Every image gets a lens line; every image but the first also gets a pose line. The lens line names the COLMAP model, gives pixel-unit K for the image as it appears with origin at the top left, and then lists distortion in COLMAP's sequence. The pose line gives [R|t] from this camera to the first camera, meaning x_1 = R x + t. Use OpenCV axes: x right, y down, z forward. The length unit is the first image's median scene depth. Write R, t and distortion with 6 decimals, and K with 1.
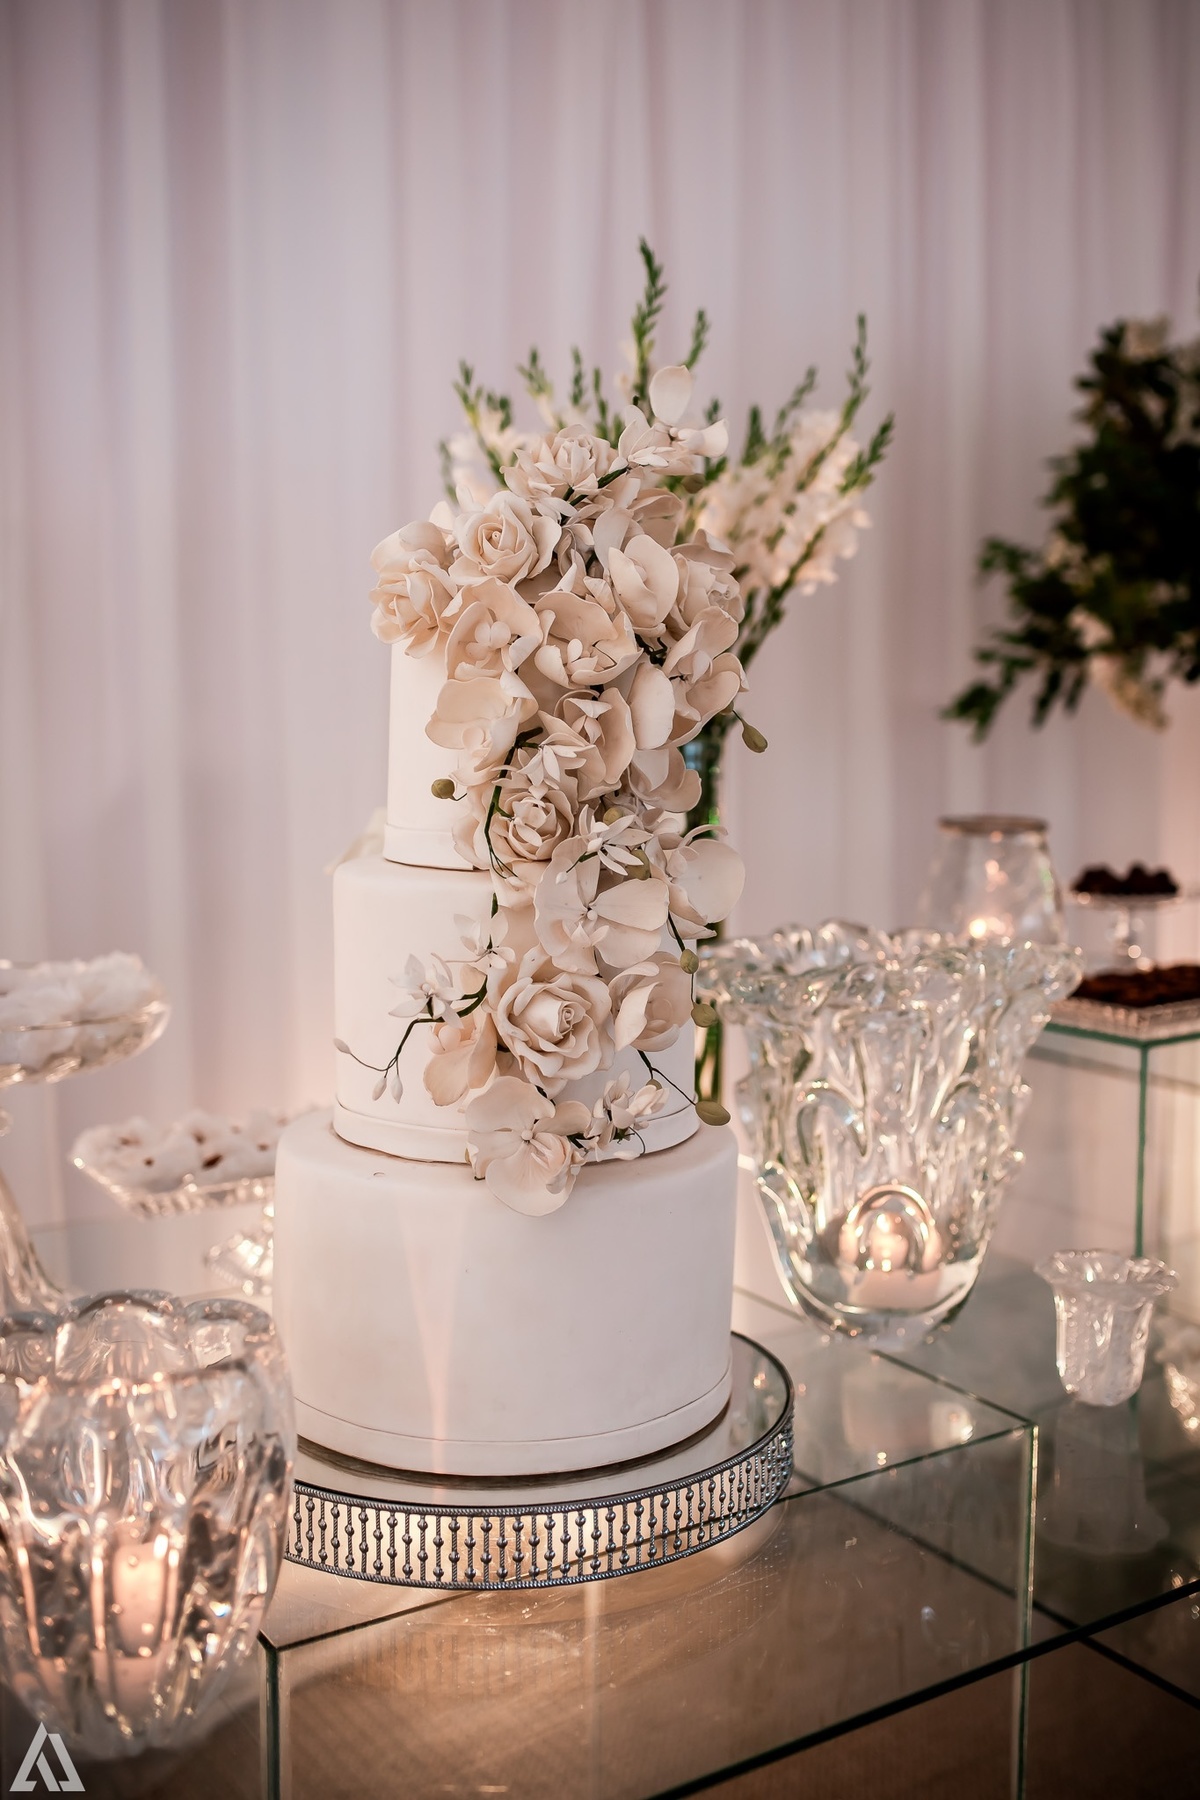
lens RADIAL K [[1780.3, 0, 600.3], [0, 1780.3, 899.0], [0, 0, 1]] dist [-0.005451, 0.000000]
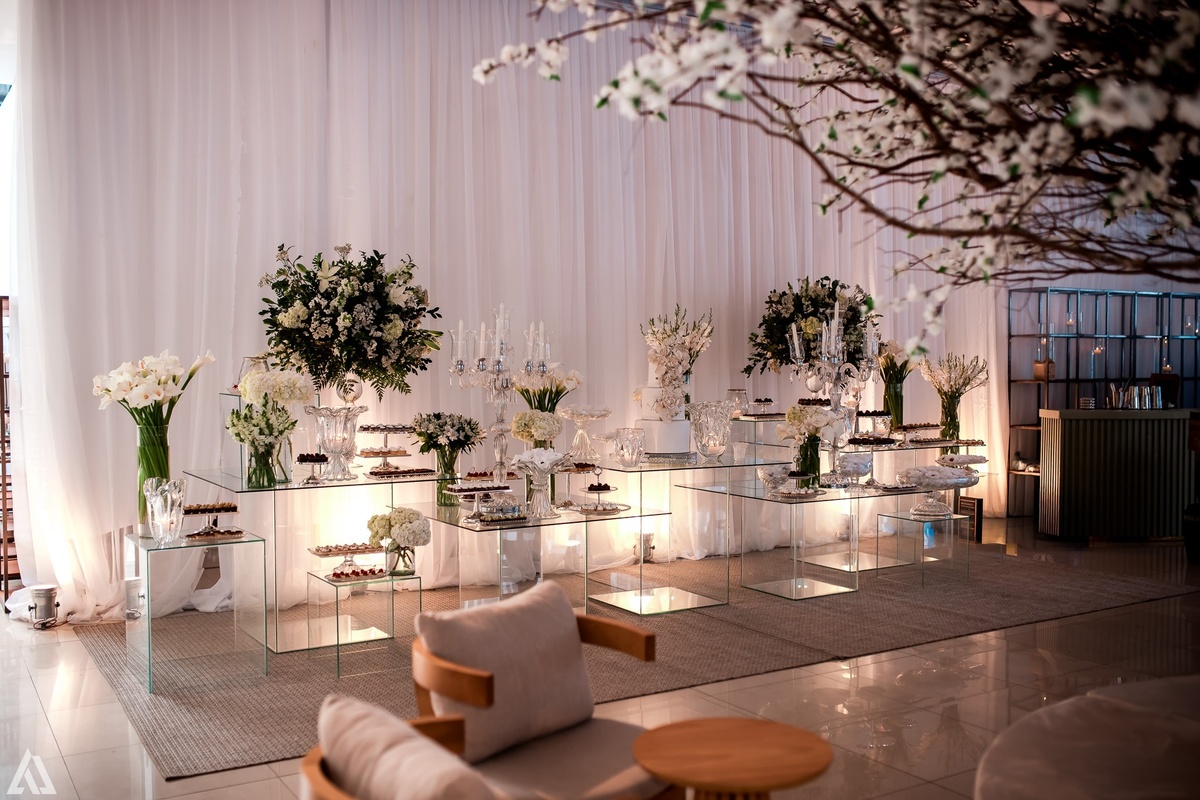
lens RADIAL K [[1186.9, 0, 600.3], [0, 1186.9, 399.5], [0, 0, 1]] dist [-0.005451, 0.000000]
pose [[0.999743, -0.004016, -0.022314, -0.157332], [0.002044, 0.996142, -0.087736, 0.374791], [0.022580, 0.087667, 0.995894, -3.264835]]
